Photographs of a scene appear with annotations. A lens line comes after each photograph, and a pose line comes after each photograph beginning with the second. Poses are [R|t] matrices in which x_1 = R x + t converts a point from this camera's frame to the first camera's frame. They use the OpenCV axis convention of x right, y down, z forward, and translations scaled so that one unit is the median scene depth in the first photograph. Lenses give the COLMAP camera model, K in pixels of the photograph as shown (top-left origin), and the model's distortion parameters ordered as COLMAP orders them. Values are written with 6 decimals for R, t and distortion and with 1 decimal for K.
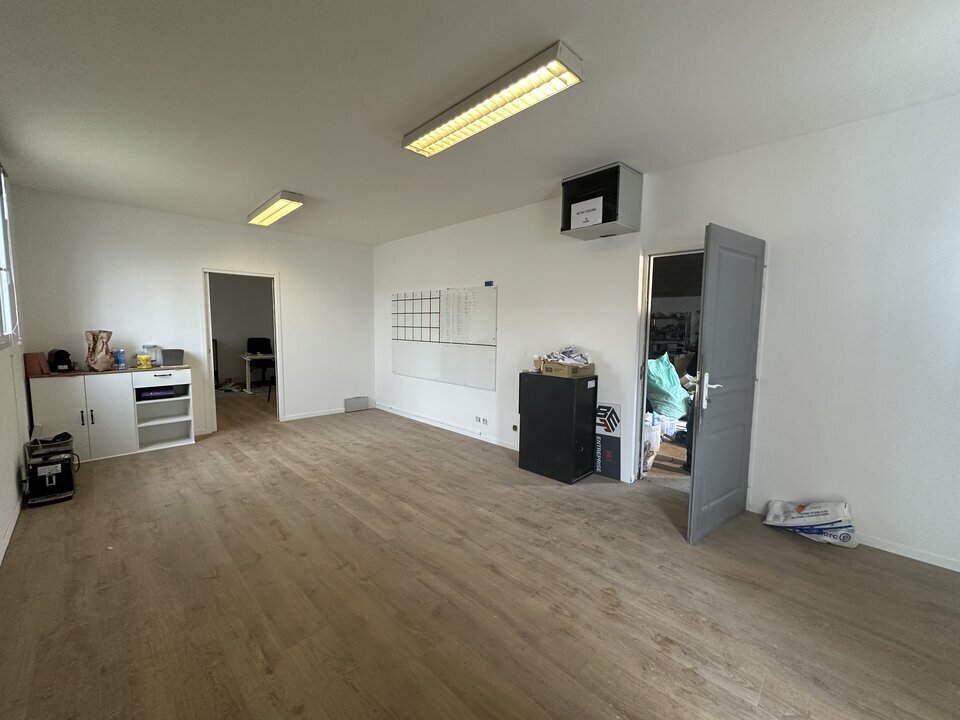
lens RADIAL K [[380.8, 0, 480.3], [0, 380.8, 357.9], [0, 0, 1]] dist [-0.003888, -0.000242]
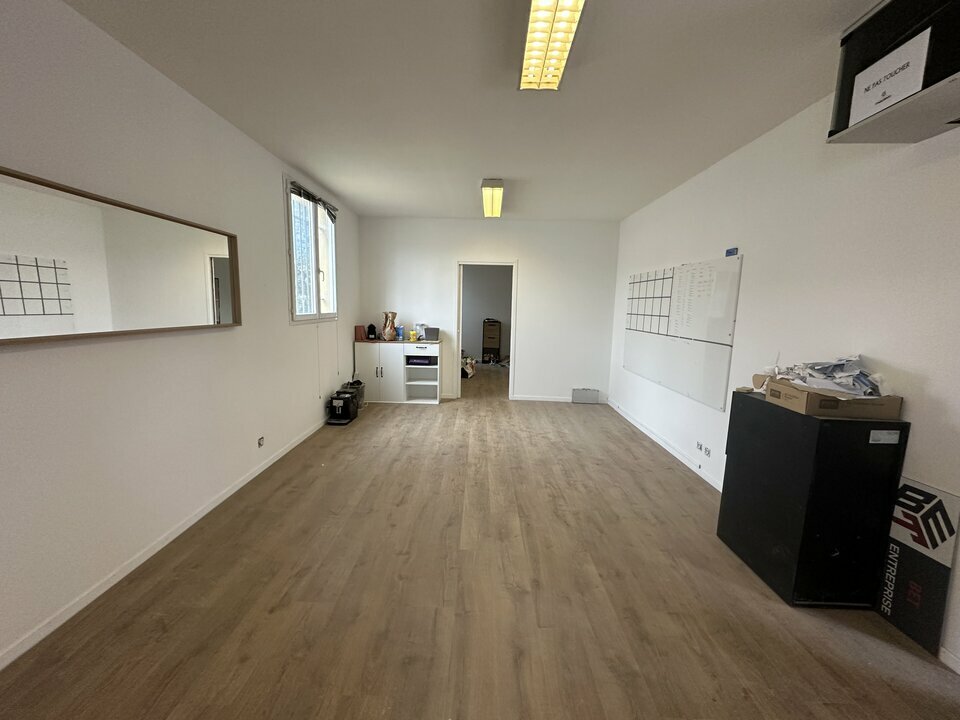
lens RADIAL K [[380.8, 0, 480.3], [0, 380.8, 357.9], [0, 0, 1]] dist [-0.003888, -0.000242]
pose [[0.696016, 0.103438, -0.710537, 0.248260], [-0.079332, 0.994589, 0.067078, -0.023508], [0.713630, 0.009681, 0.700456, 0.258824]]
